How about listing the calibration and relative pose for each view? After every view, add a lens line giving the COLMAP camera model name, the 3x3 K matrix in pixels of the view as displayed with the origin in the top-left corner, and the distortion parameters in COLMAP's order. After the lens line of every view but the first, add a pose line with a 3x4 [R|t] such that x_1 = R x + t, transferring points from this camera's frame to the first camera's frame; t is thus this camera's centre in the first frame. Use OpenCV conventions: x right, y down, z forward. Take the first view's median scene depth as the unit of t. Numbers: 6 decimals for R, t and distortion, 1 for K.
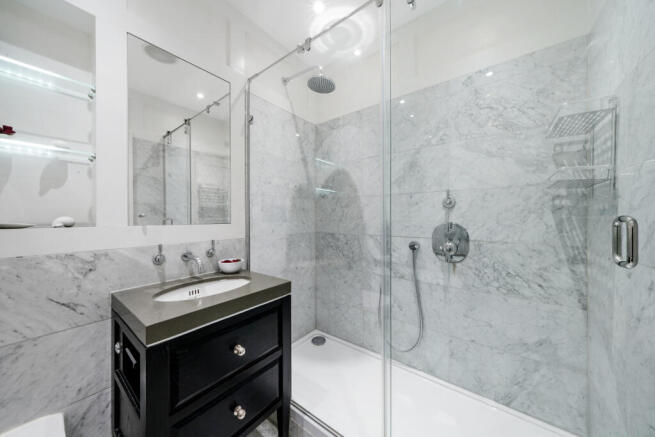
lens RADIAL K [[220.1, 0, 327.5], [0, 220.1, 218.5], [0, 0, 1]] dist [-0.000491, 0.000008]
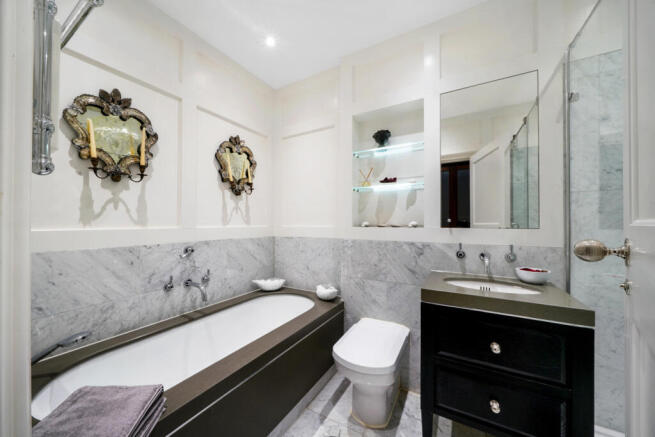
lens RADIAL K [[243.7, 0, 327.5], [0, 243.7, 218.5], [0, 0, 1]] dist [0.000271, 0.000048]
pose [[0.139749, -0.016769, -0.990045, 0.510611], [-0.003898, 0.999840, -0.017486, 0.003314], [0.990179, 0.006303, 0.139661, 0.032322]]
